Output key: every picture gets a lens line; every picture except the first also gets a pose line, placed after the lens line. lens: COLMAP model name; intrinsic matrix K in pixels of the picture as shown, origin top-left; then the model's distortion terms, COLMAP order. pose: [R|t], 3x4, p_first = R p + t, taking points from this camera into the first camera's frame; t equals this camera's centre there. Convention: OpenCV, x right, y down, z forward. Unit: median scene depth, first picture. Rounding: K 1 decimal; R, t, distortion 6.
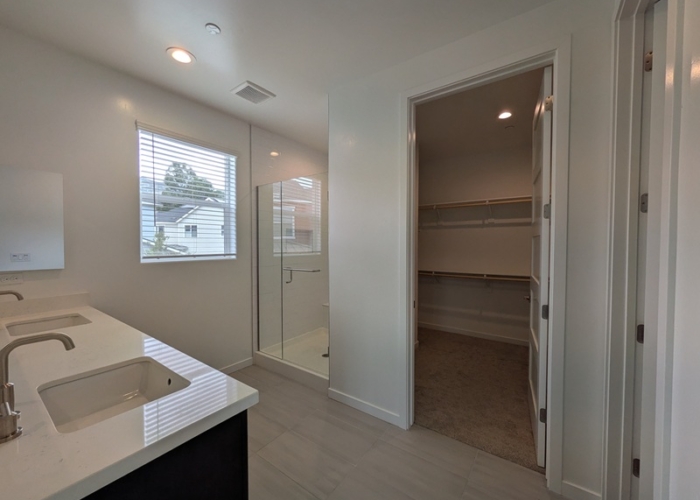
lens RADIAL K [[278.0, 0, 353.6], [0, 278.0, 251.3], [0, 0, 1]] dist [-0.002853, -0.000013]
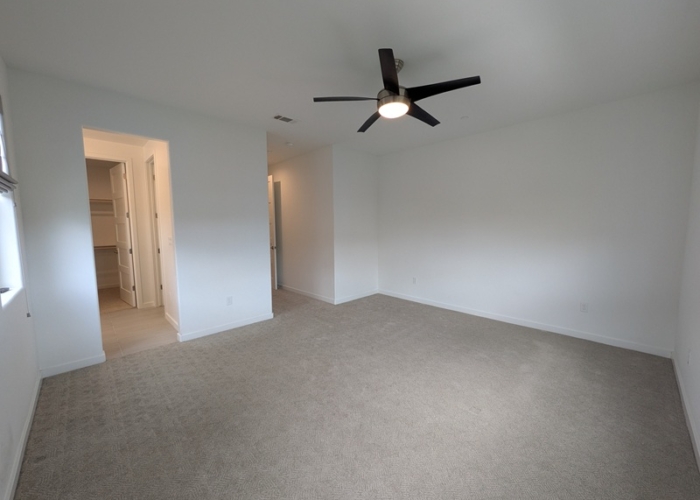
lens RADIAL K [[278.0, 0, 348.1], [0, 278.0, 249.4], [0, 0, 1]] dist [-0.002853, -0.000013]
pose [[0.217587, -0.105083, 0.970368, -1.524935], [0.020825, 0.994461, 0.103022, -0.039348], [-0.975819, -0.002208, 0.218570, -1.722873]]
